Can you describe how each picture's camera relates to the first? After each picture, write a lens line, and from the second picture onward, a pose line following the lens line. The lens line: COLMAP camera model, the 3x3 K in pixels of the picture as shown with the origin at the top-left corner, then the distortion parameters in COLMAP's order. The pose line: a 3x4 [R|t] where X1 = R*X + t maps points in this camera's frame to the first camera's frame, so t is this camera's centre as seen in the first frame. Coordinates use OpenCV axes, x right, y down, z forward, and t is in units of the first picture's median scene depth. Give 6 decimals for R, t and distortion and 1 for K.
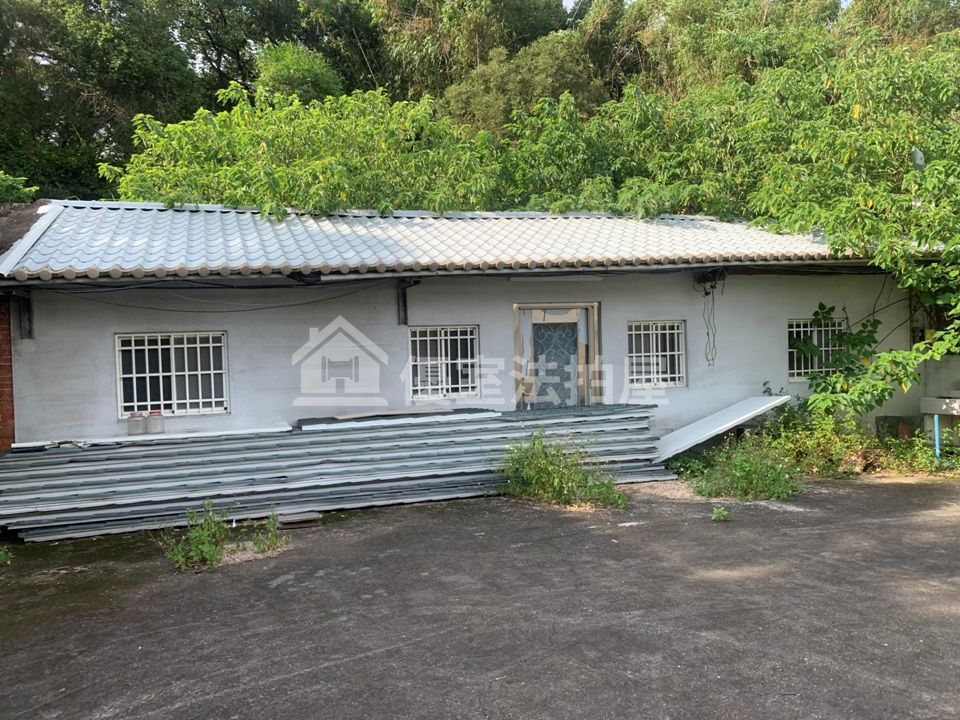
lens RADIAL K [[737.3, 0, 477.4], [0, 737.3, 368.8], [0, 0, 1]] dist [0.010728, -0.012032]
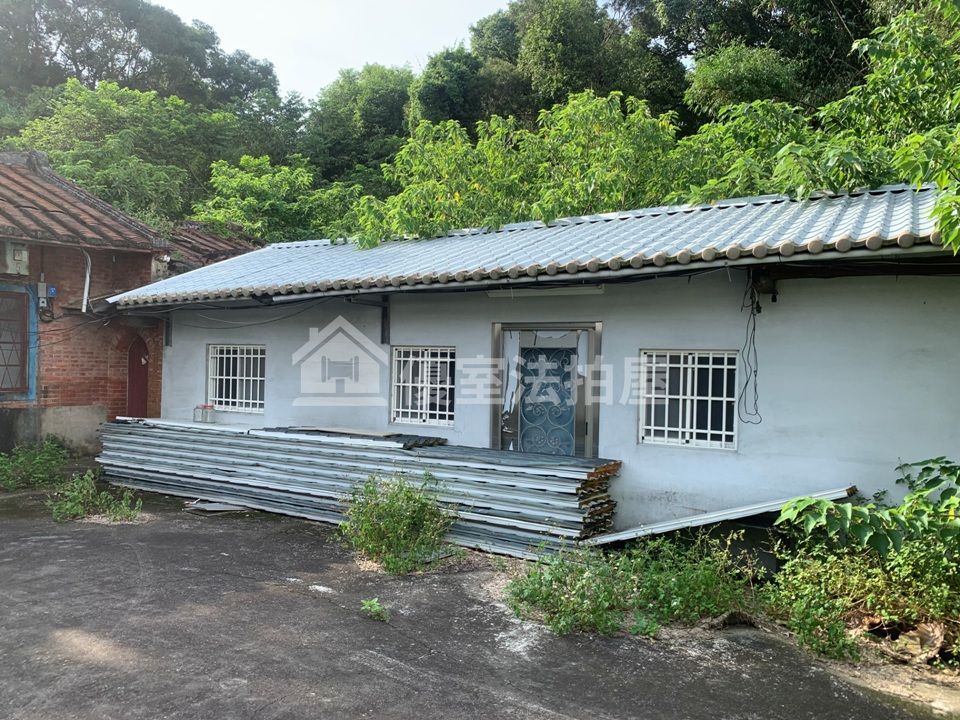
lens RADIAL K [[736.6, 0, 470.8], [0, 736.6, 369.4], [0, 0, 1]] dist [0.008202, -0.006784]
pose [[0.646616, 0.052935, -0.760977, 0.845944], [-0.073842, 0.997248, 0.006626, -0.047997], [0.759233, 0.051907, 0.648745, 0.524346]]
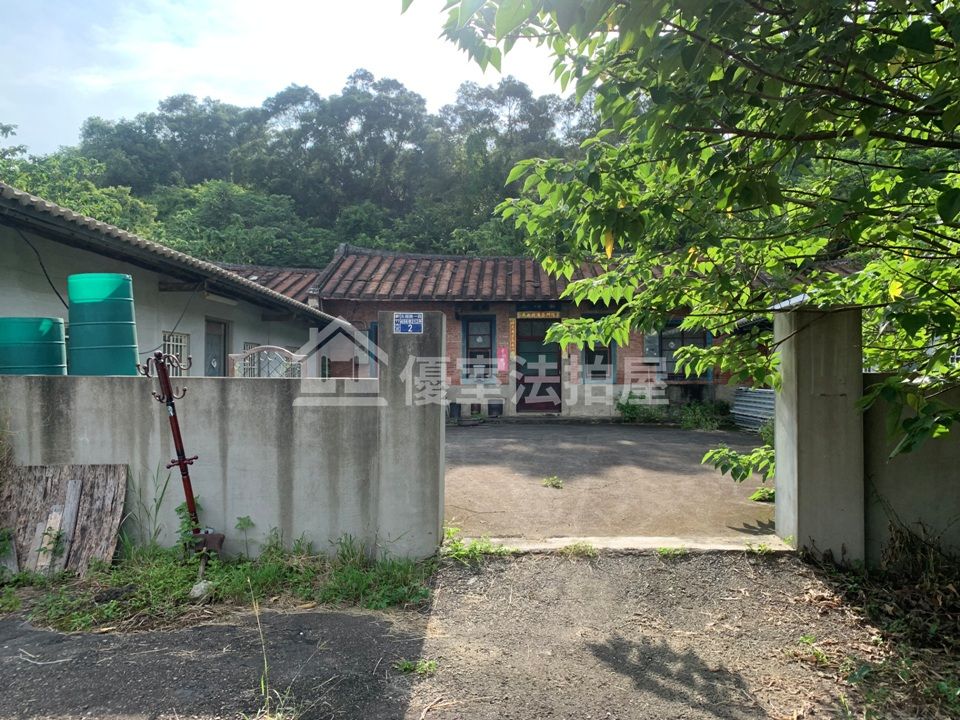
lens RADIAL K [[742.1, 0, 479.5], [0, 742.1, 343.5], [0, 0, 1]] dist [0.015629, 0.001962]
pose [[-0.362188, -0.005628, -0.932088, 1.958862], [-0.021544, 0.999765, 0.002335, -0.036847], [0.931856, 0.020927, -0.362224, 0.987678]]
